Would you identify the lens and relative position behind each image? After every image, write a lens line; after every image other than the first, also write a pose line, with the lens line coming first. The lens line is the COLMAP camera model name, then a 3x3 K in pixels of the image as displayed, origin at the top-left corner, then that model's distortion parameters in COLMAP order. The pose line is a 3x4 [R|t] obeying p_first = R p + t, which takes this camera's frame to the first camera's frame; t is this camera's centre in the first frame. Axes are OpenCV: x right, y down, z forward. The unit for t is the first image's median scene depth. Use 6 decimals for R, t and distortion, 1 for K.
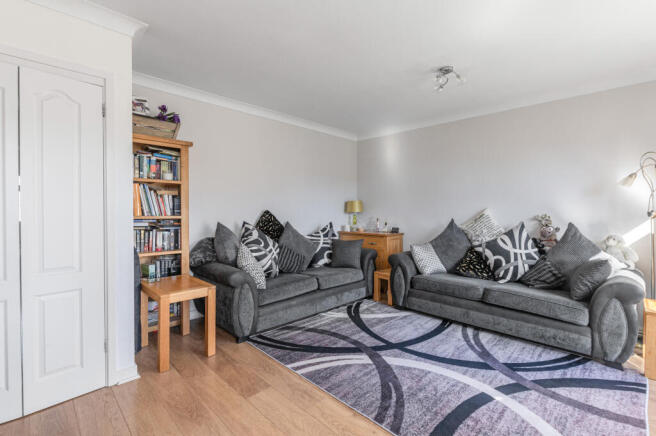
lens RADIAL K [[298.5, 0, 329.6], [0, 298.5, 215.9], [0, 0, 1]] dist [-0.002683, -0.001048]
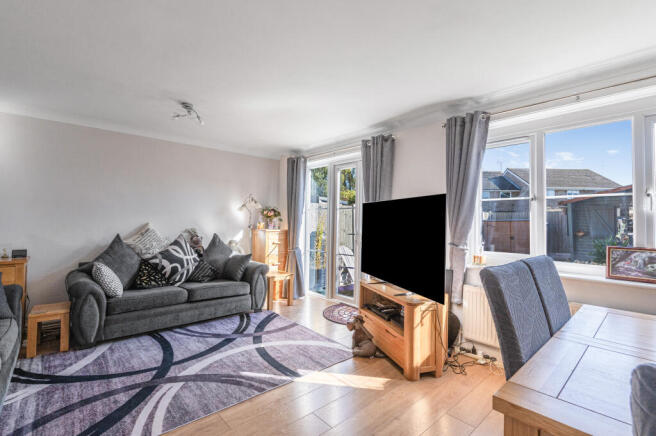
lens RADIAL K [[298.5, 0, 325.0], [0, 298.5, 213.6], [0, 0, 1]] dist [-0.002683, -0.001048]
pose [[0.058300, 0.024793, 0.997991, -0.672007], [0.006558, 0.999660, -0.025218, -0.035736], [-0.998278, 0.008015, 0.058118, 0.372354]]
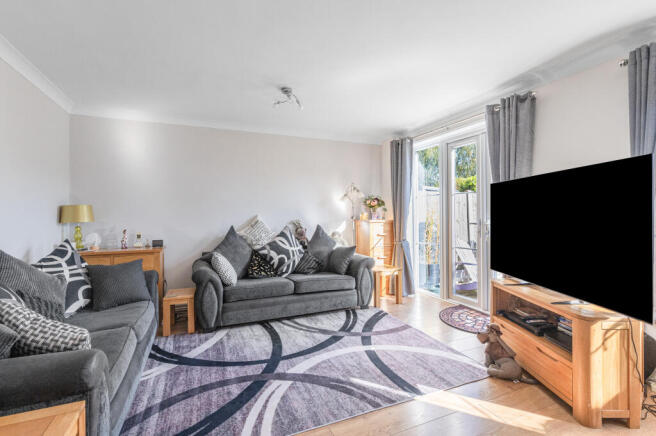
lens RADIAL K [[298.5, 0, 326.7], [0, 298.5, 214.3], [0, 0, 1]] dist [-0.002683, -0.001048]
pose [[0.371048, -0.002656, 0.928610, -0.544443], [0.029482, 0.999526, -0.008921, -0.014301], [-0.928145, 0.030687, 0.370951, 0.430561]]
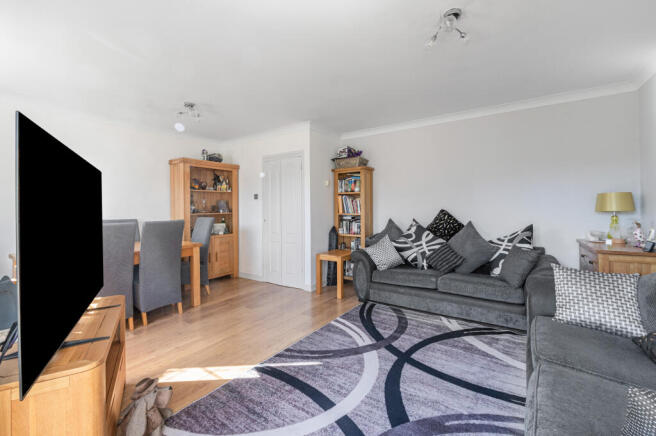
lens RADIAL K [[282.3, 0, 325.9], [0, 282.3, 211.9], [0, 0, 1]] dist [0.000639, -0.000061]
pose [[0.174330, 0.007905, -0.984656, 0.932476], [-0.011131, 0.999920, 0.006057, -0.014485], [0.984624, 0.009904, 0.174404, 0.545192]]
